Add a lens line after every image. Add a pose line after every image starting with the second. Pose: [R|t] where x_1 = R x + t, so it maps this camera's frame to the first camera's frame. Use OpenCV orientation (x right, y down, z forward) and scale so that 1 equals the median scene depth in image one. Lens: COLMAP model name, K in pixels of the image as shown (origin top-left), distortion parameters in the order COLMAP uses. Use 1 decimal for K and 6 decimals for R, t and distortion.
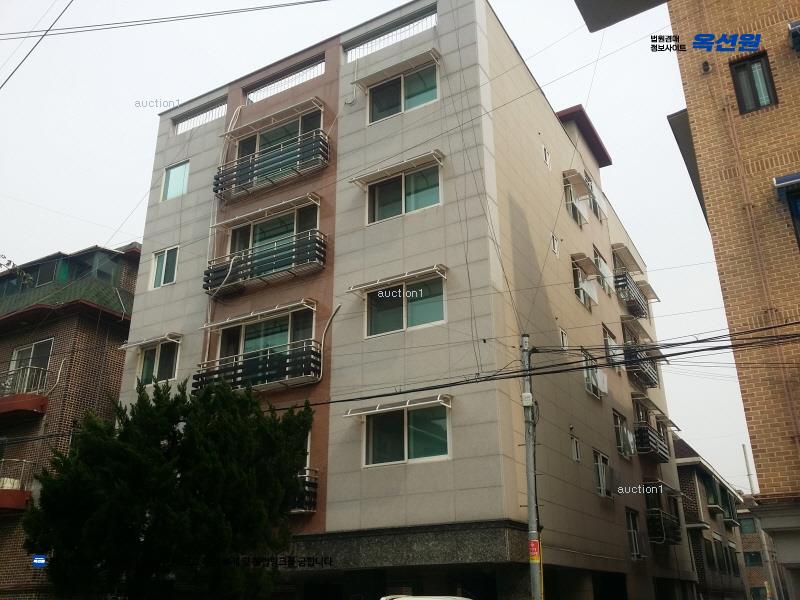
lens RADIAL K [[706.8, 0, 403.6], [0, 706.8, 314.7], [0, 0, 1]] dist [0.095673, -0.196040]
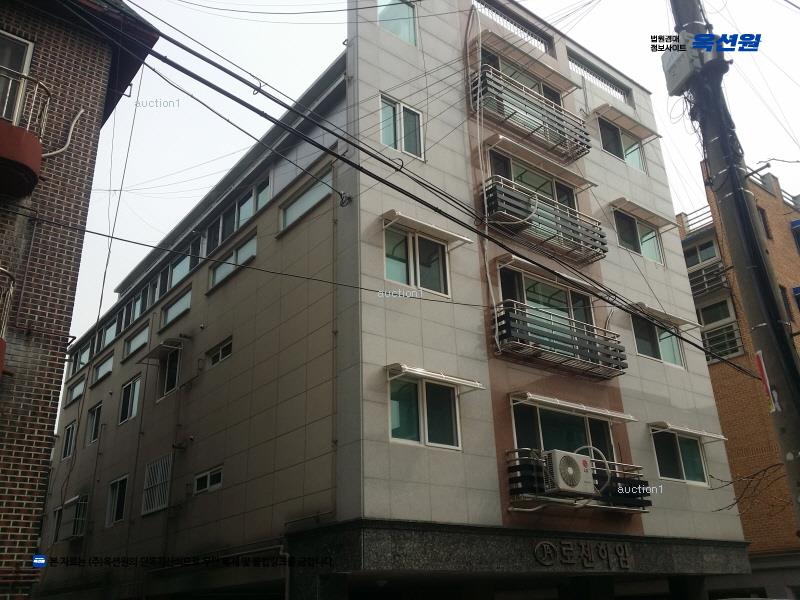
lens RADIAL K [[706.8, 0, 403.6], [0, 706.8, 314.7], [0, 0, 1]] dist [0.095673, -0.196040]
pose [[0.361555, 0.353828, 0.862603, -1.084668], [-0.312330, 0.917699, -0.245516, 0.338114], [-0.878481, -0.180649, 0.442310, 0.832279]]
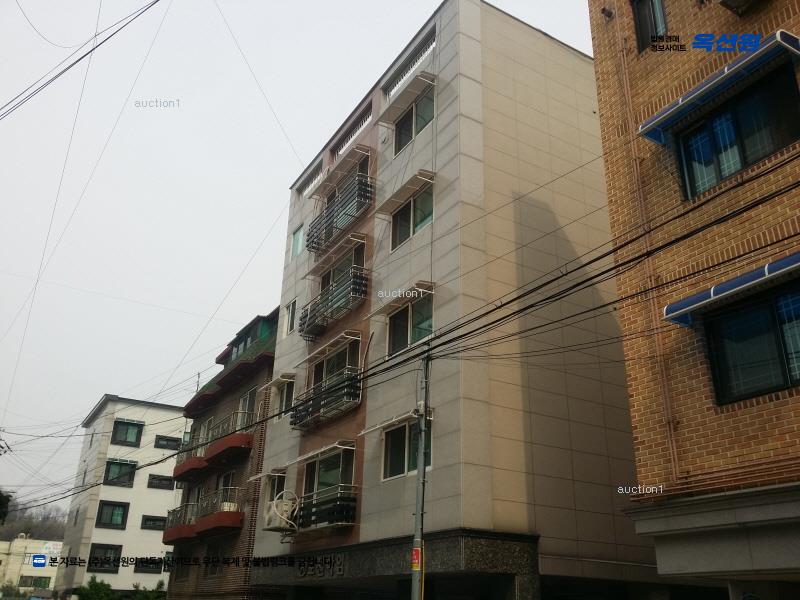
lens RADIAL K [[706.8, 0, 403.6], [0, 706.8, 314.7], [0, 0, 1]] dist [0.095673, -0.196040]
pose [[0.864194, -0.161712, -0.476464, 0.478056], [0.153425, 0.986541, -0.056554, 0.029332], [0.479197, -0.024228, 0.877373, 0.075170]]
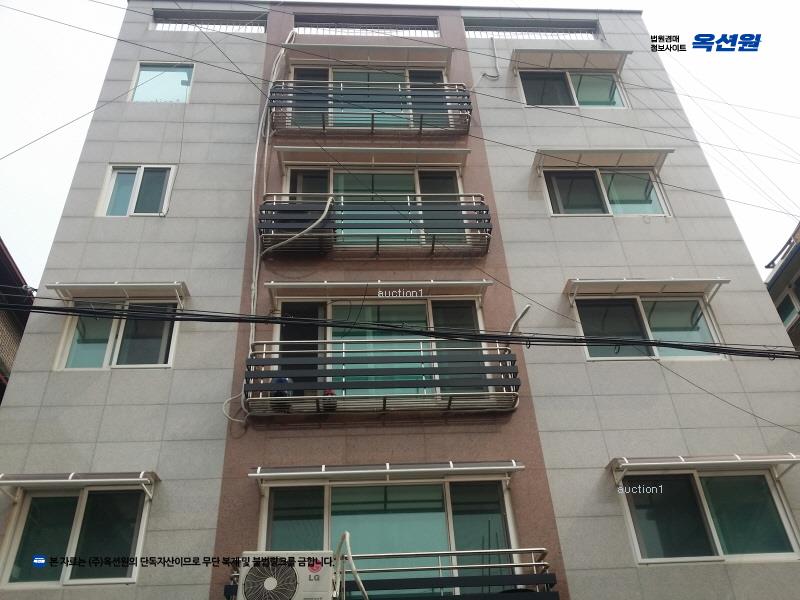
lens RADIAL K [[704.7, 0, 398.7], [0, 704.7, 282.7], [0, 0, 1]] dist [0.040434, -0.003861]
pose [[0.829058, 0.307519, 0.467007, -0.515140], [-0.160165, 0.930795, -0.328584, 0.206137], [-0.535734, 0.197617, 0.820937, 0.532964]]
